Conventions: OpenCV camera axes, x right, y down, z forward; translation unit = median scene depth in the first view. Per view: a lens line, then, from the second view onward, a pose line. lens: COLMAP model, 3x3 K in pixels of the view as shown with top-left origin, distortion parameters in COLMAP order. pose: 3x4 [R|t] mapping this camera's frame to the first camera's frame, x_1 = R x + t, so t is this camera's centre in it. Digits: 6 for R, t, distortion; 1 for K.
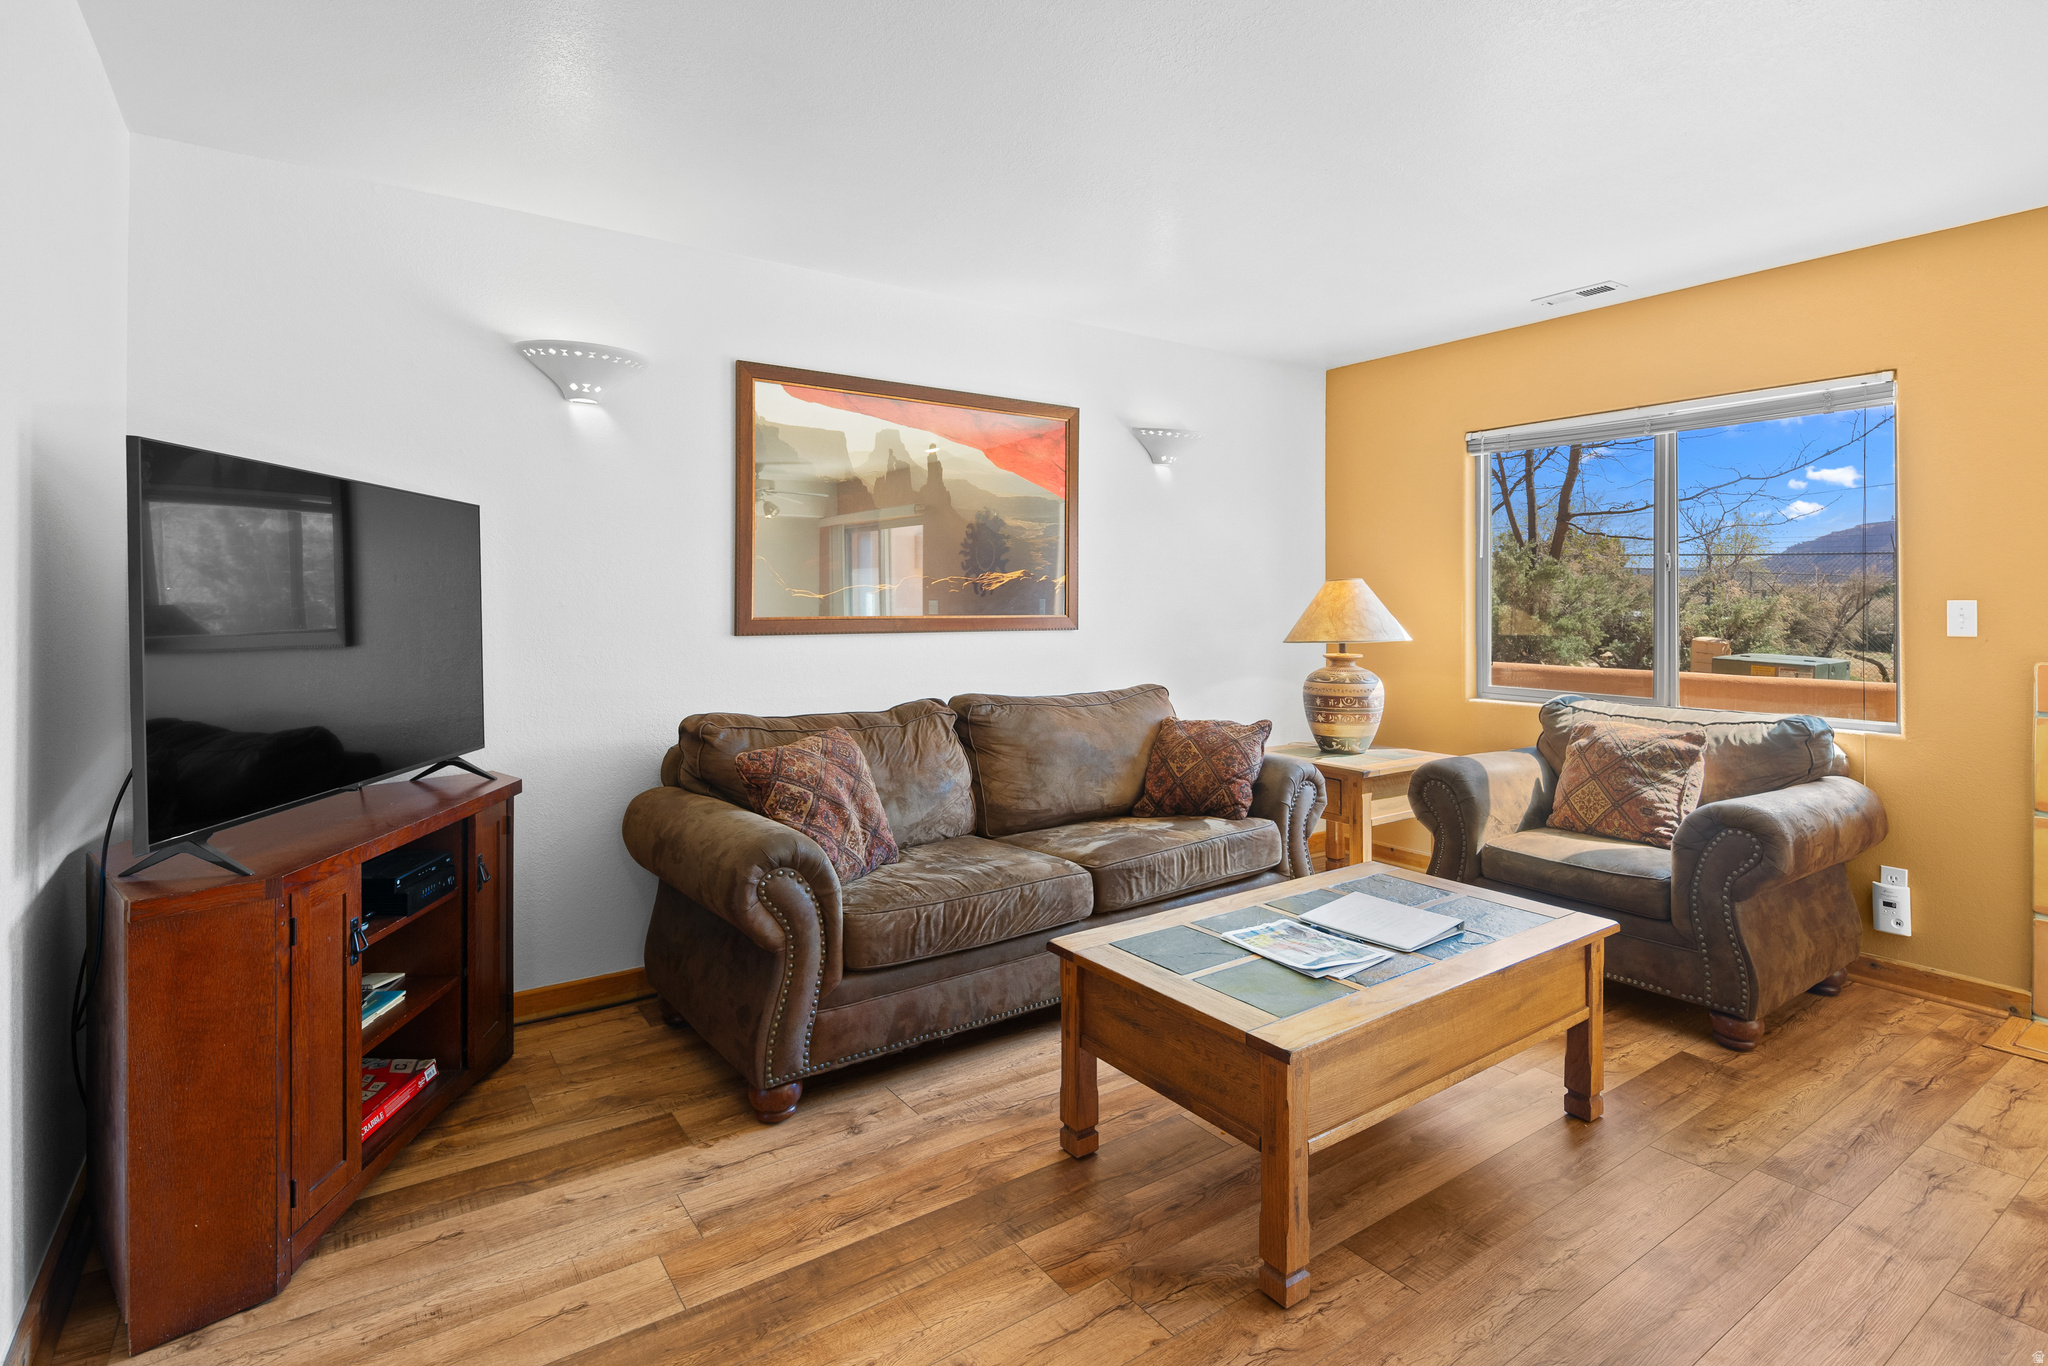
lens RADIAL K [[999.6, 0, 1019.3], [0, 999.6, 594.9], [0, 0, 1]] dist [0.004196, 0.000219]
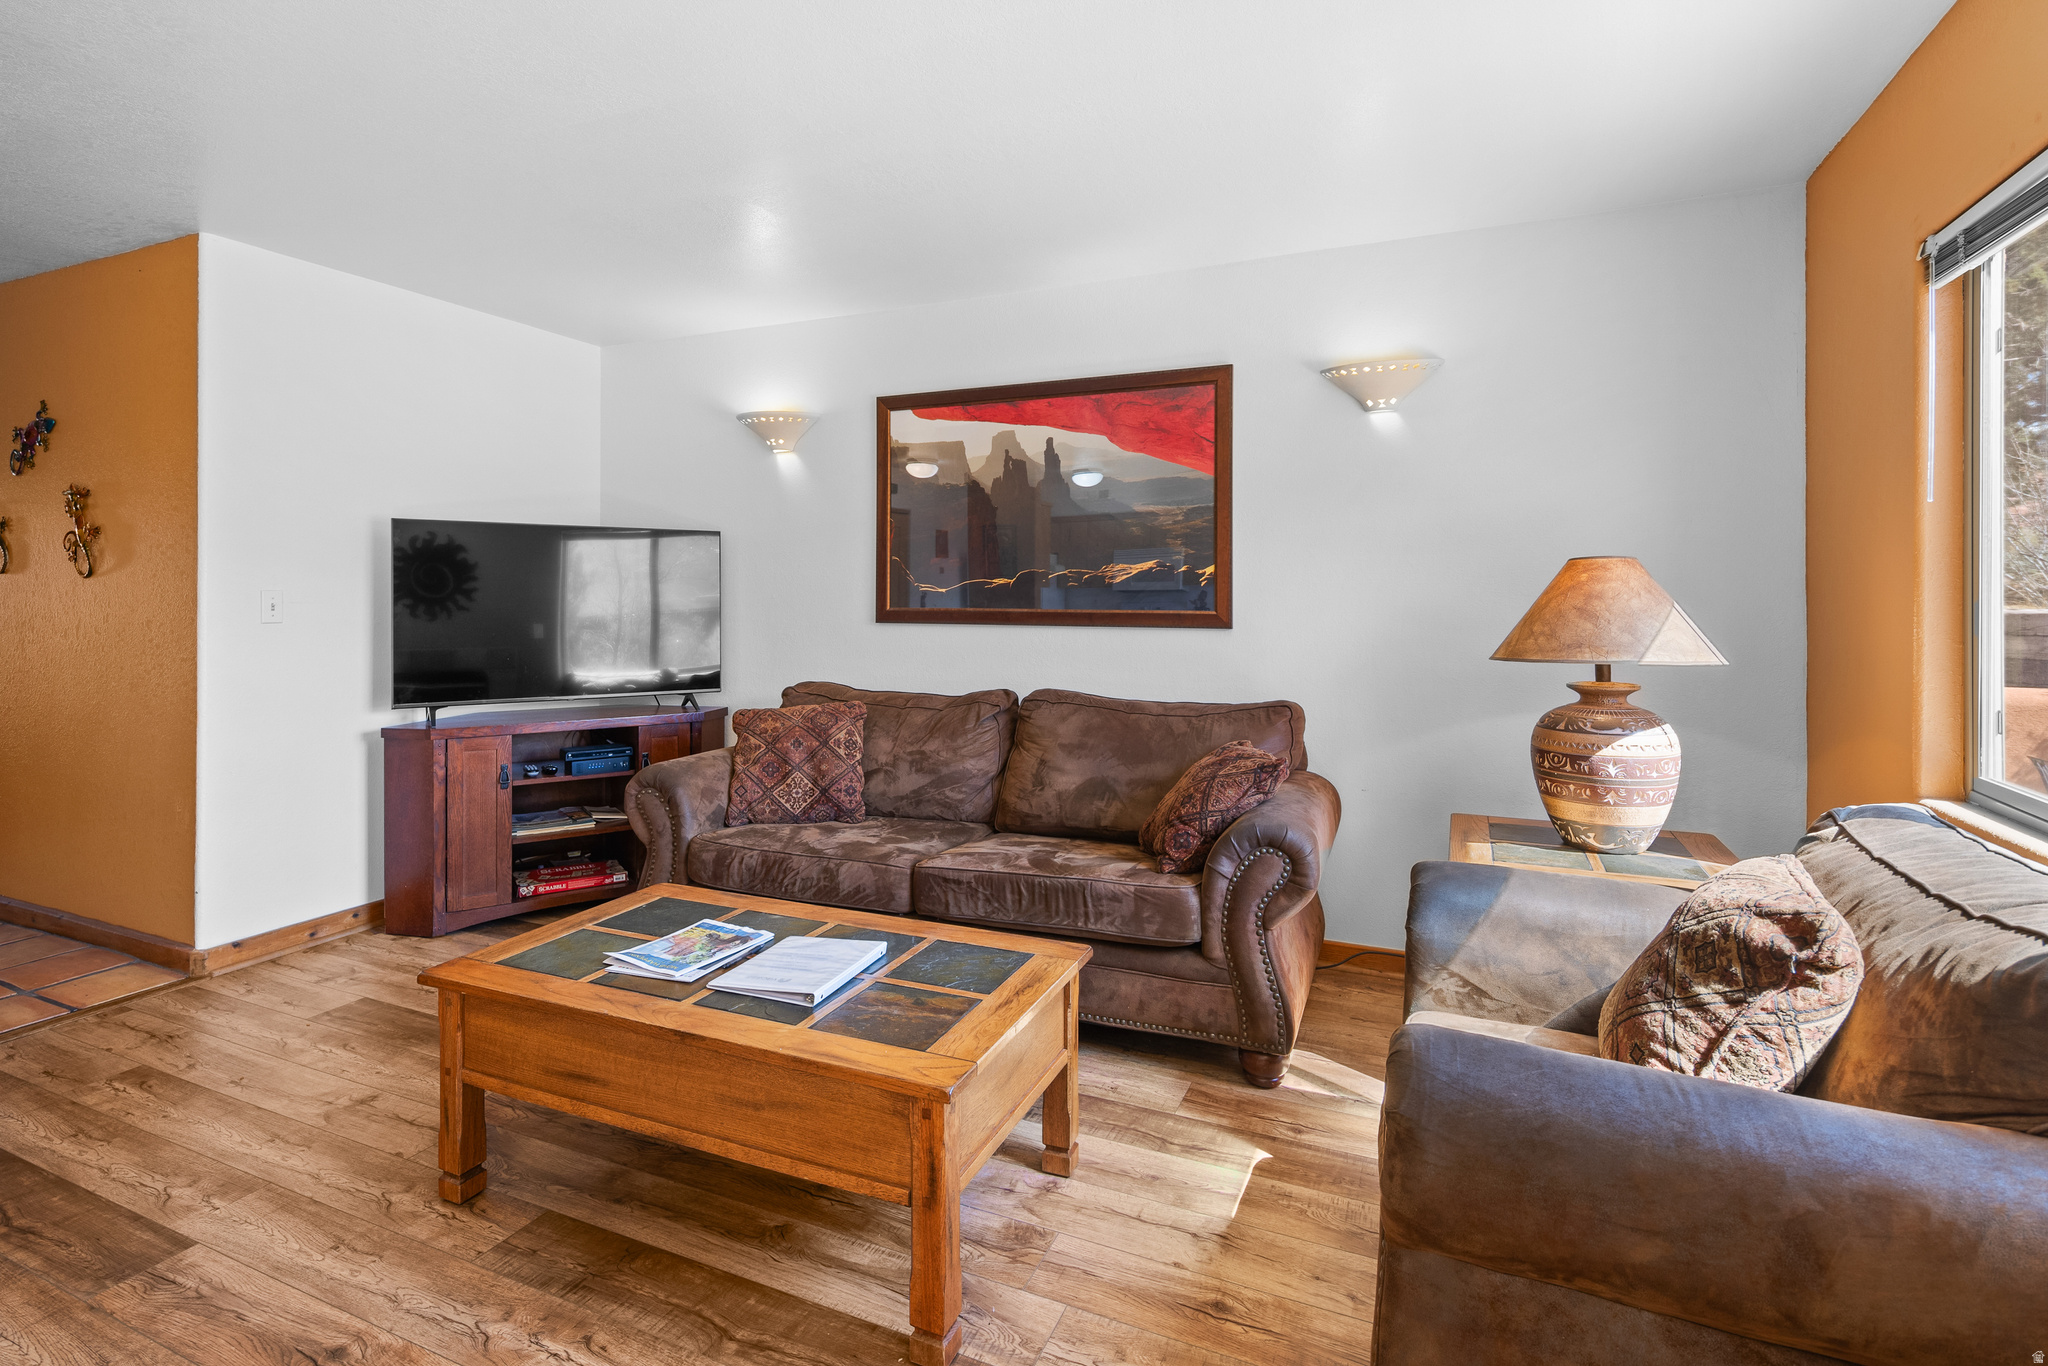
lens RADIAL K [[999.6, 0, 1019.3], [0, 999.6, 594.9], [0, 0, 1]] dist [0.004196, 0.000219]
pose [[0.517596, -0.001431, -0.855624, 0.811965], [0.003070, 0.999995, 0.000185, 0.006767], [0.855620, -0.002723, 0.517598, 0.490538]]
